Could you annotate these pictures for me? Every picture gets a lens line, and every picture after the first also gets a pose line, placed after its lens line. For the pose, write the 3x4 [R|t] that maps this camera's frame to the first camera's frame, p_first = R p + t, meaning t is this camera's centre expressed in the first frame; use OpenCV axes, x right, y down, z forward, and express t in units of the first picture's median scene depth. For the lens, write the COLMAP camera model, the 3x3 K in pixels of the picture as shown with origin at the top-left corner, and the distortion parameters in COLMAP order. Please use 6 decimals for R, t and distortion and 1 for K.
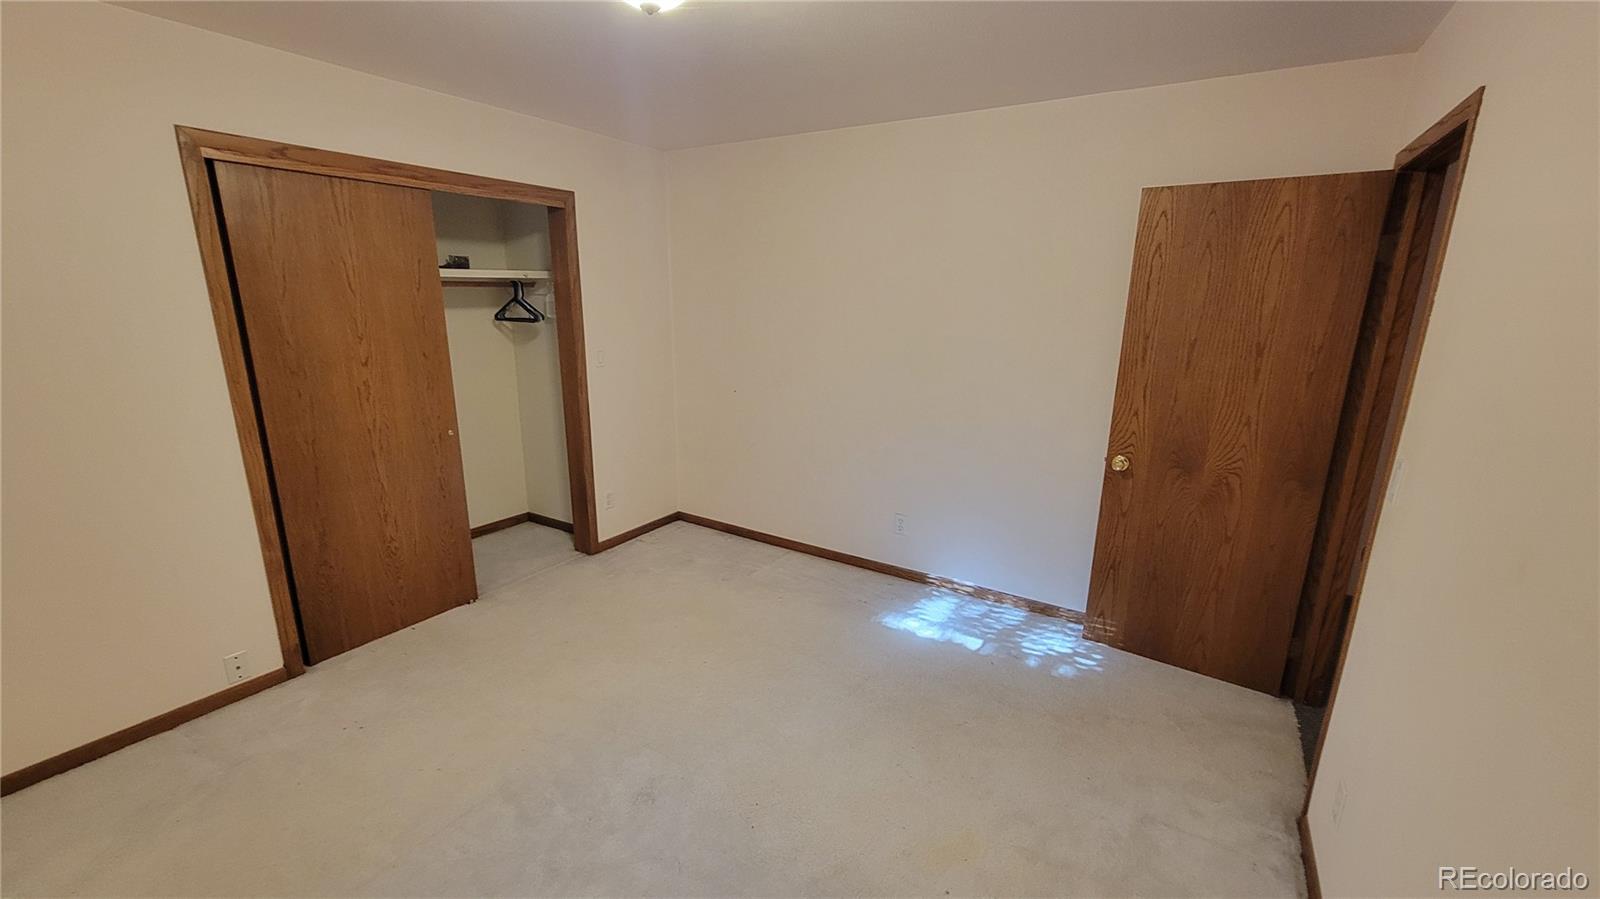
lens RADIAL K [[640.4, 0, 804.8], [0, 640.4, 450.2], [0, 0, 1]] dist [0.001819, 0.000004]
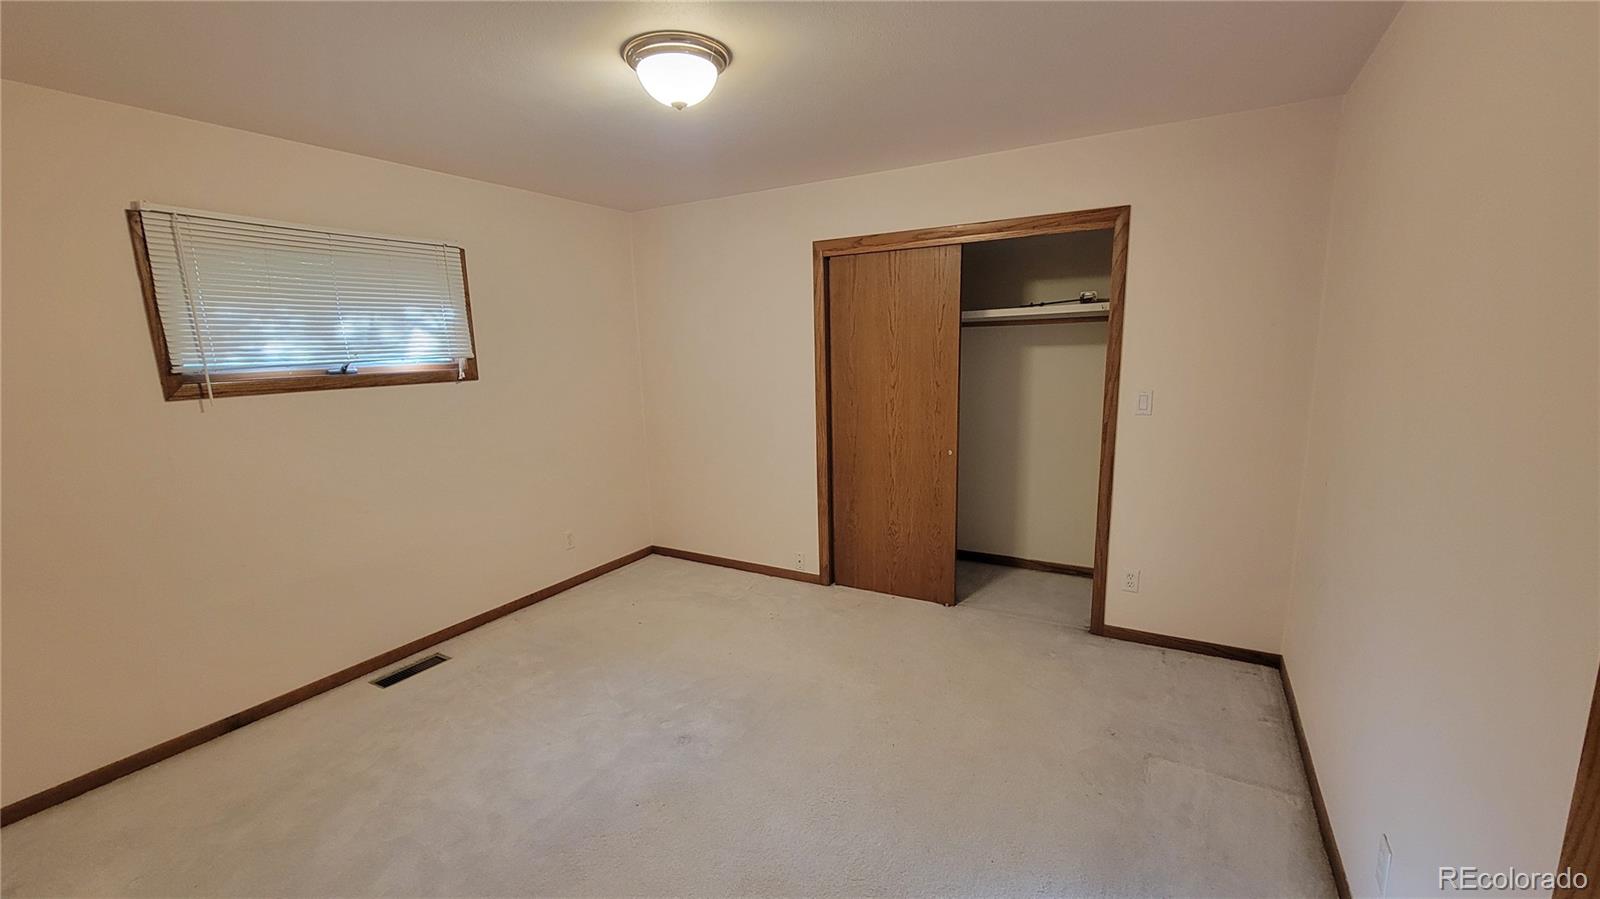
lens RADIAL K [[640.4, 0, 803.9], [0, 640.4, 458.1], [0, 0, 1]] dist [0.001819, 0.000004]
pose [[0.048552, 0.164310, -0.985213, 0.643691], [-0.212084, 0.965580, 0.150584, -0.154732], [0.976045, 0.201637, 0.081728, 0.751050]]
